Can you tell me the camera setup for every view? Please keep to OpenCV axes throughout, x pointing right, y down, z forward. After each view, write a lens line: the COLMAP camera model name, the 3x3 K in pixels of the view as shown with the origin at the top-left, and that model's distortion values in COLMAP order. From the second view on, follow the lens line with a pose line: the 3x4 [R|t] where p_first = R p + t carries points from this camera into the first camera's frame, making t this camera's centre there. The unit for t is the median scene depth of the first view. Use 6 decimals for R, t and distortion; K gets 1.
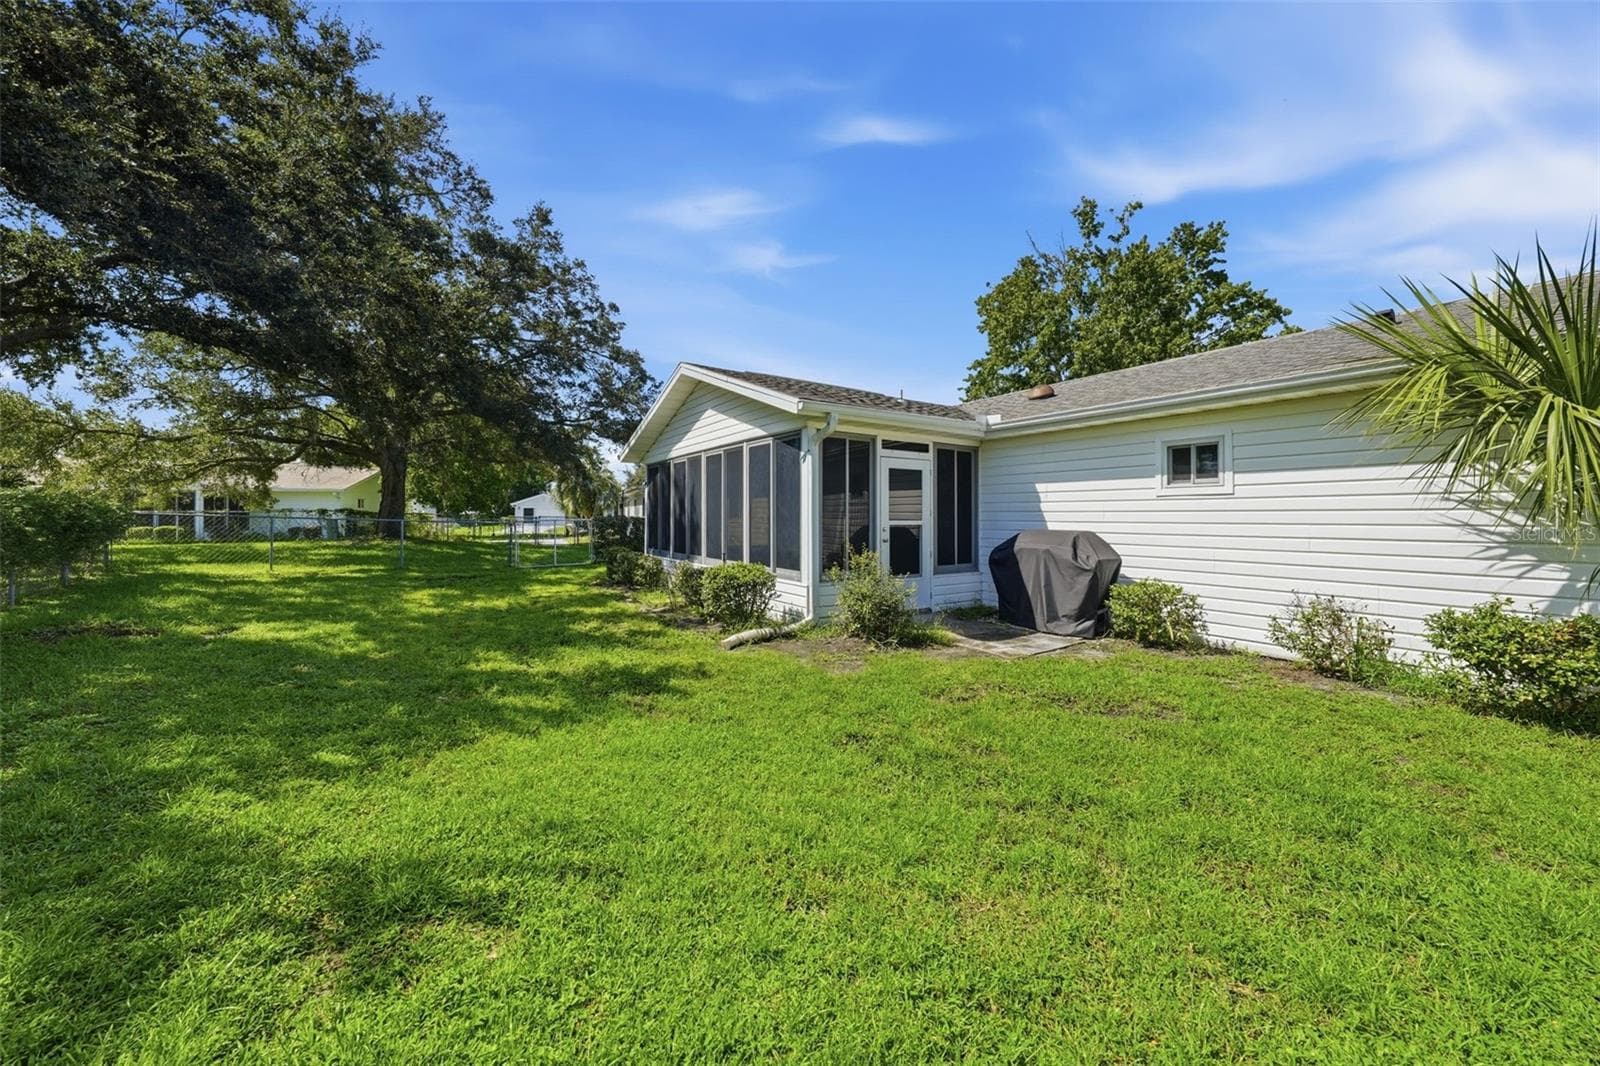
lens RADIAL K [[563.0, 0, 814.2], [0, 563.0, 527.3], [0, 0, 1]] dist [-0.000143, -0.000017]
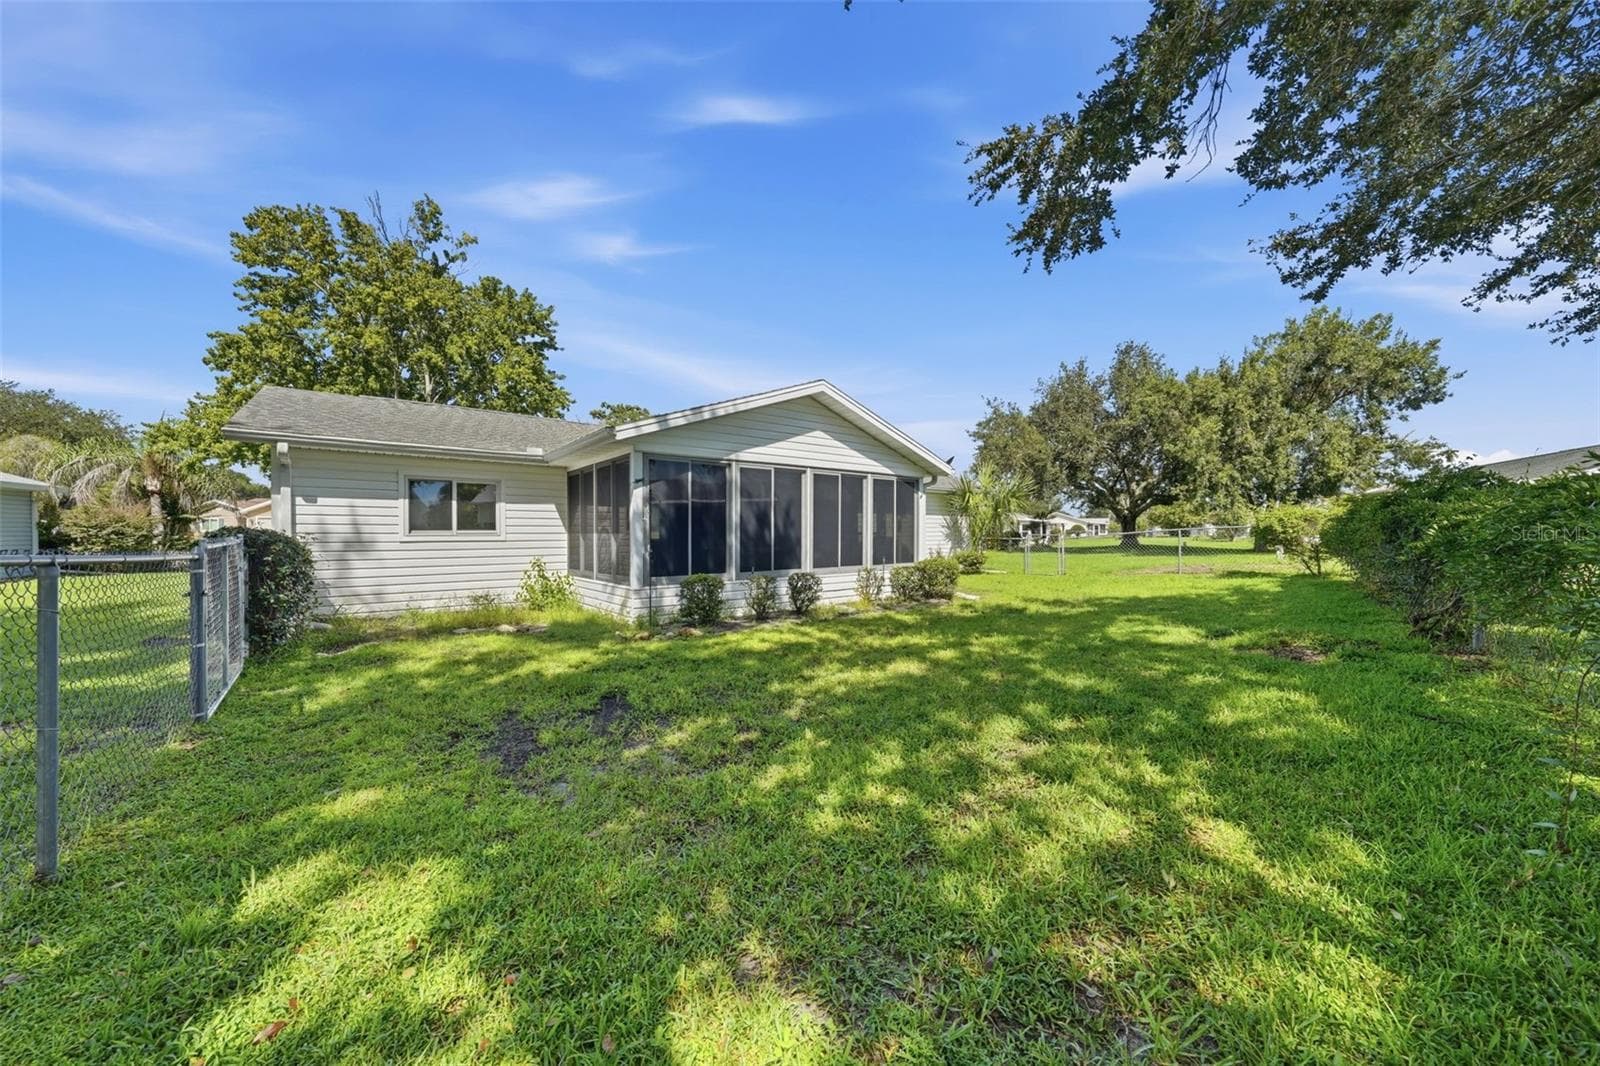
lens RADIAL K [[563.0, 0, 814.2], [0, 563.0, 527.3], [0, 0, 1]] dist [-0.000143, -0.000017]
pose [[-0.093913, 0.008697, 0.995542, -1.443314], [0.027185, 0.999611, -0.006168, -0.019632], [-0.995209, 0.026484, -0.094113, 1.263691]]
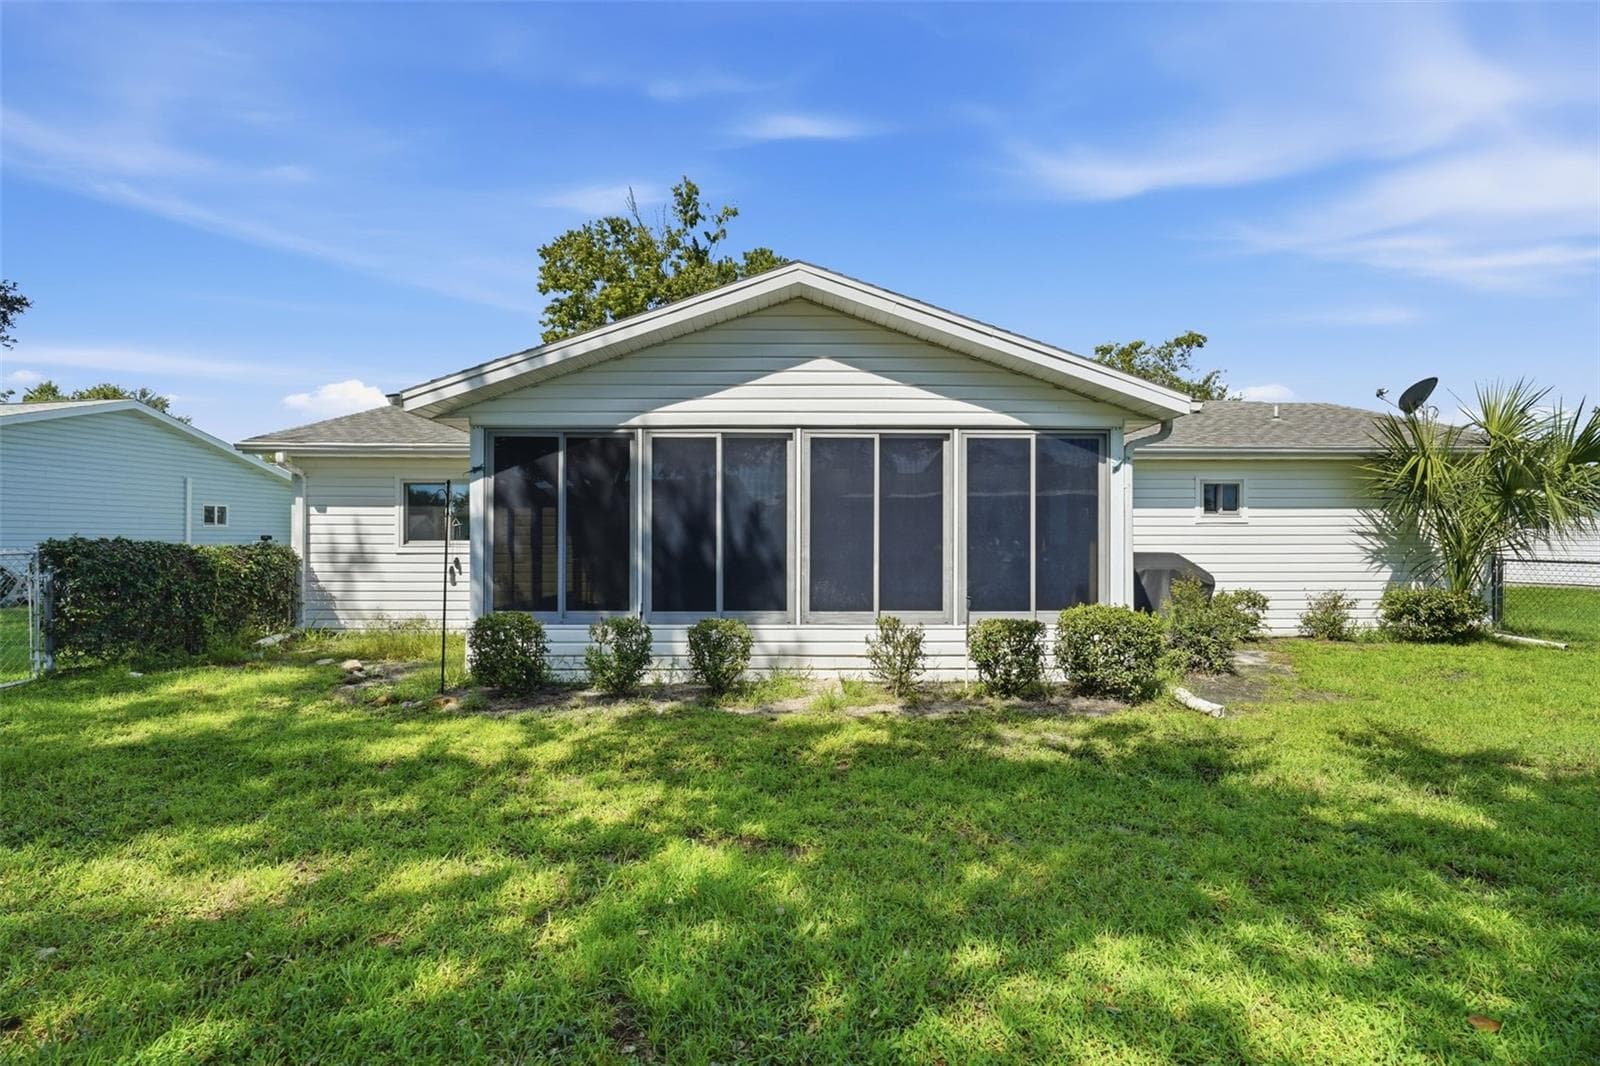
lens RADIAL K [[706.6, 0, 800.0], [0, 706.6, 533.0], [0, 0, 1]] dist [-0.000632, -0.000047]
pose [[0.558756, 0.007068, 0.829302, -0.920464], [0.020046, 0.999556, -0.022025, -0.014540], [-0.829090, 0.028931, 0.558366, 0.693258]]
